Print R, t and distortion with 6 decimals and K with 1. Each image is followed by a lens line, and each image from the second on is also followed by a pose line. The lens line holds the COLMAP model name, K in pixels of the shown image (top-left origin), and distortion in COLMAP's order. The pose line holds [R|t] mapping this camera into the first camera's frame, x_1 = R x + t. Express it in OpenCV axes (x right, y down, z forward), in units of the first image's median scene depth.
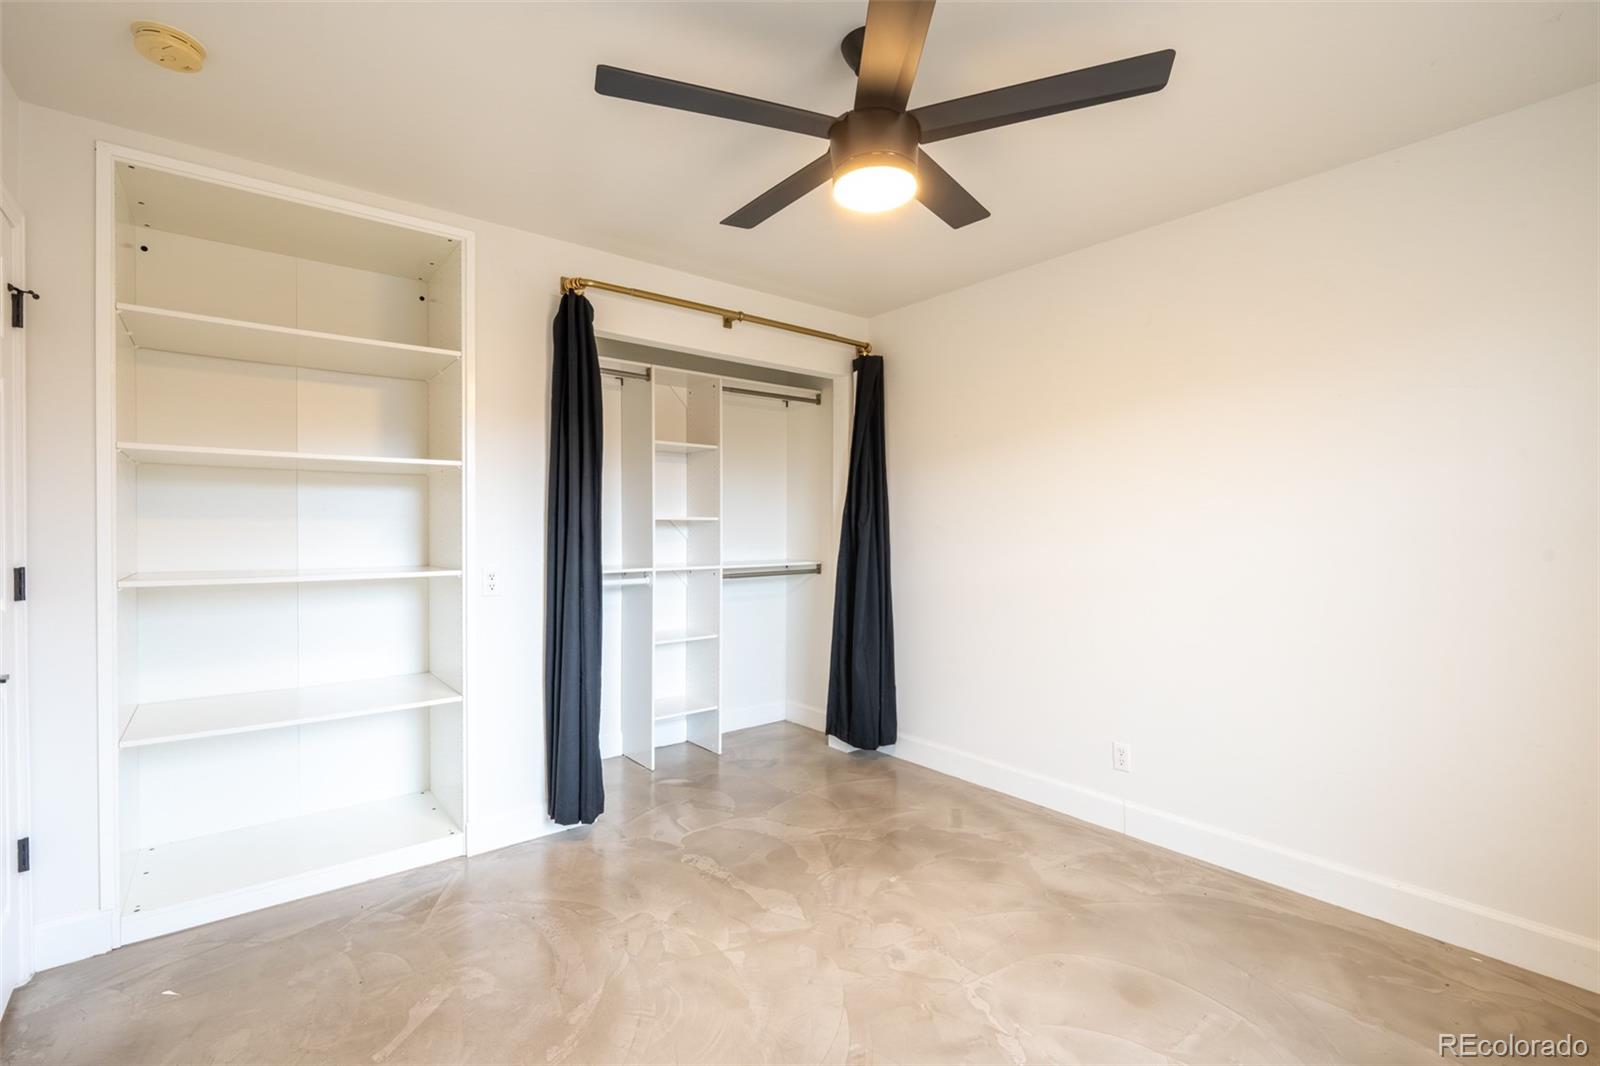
lens RADIAL K [[718.3, 0, 793.2], [0, 718.3, 533.0], [0, 0, 1]] dist [-0.011263, 0.001230]
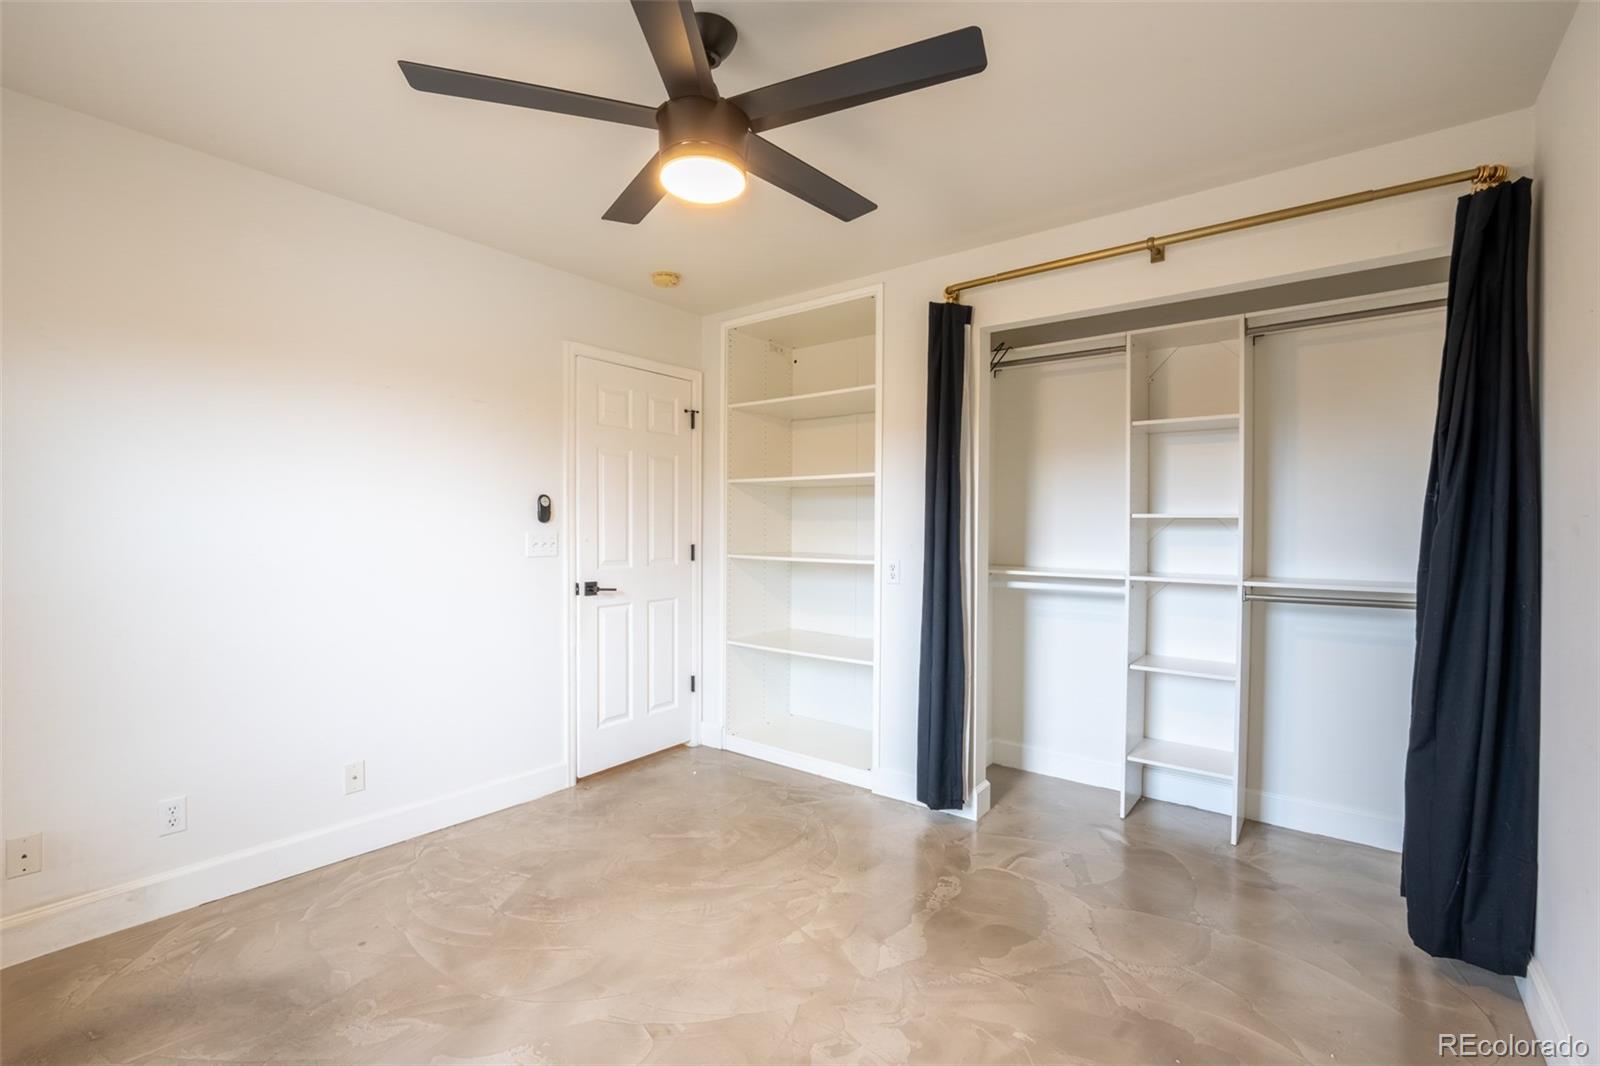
lens RADIAL K [[718.3, 0, 793.2], [0, 718.3, 533.0], [0, 0, 1]] dist [-0.011263, 0.001230]
pose [[0.204406, 0.009122, -0.978844, 0.755430], [-0.013219, 0.999891, 0.006557, -0.001563], [0.978797, 0.011599, 0.204504, 0.633653]]
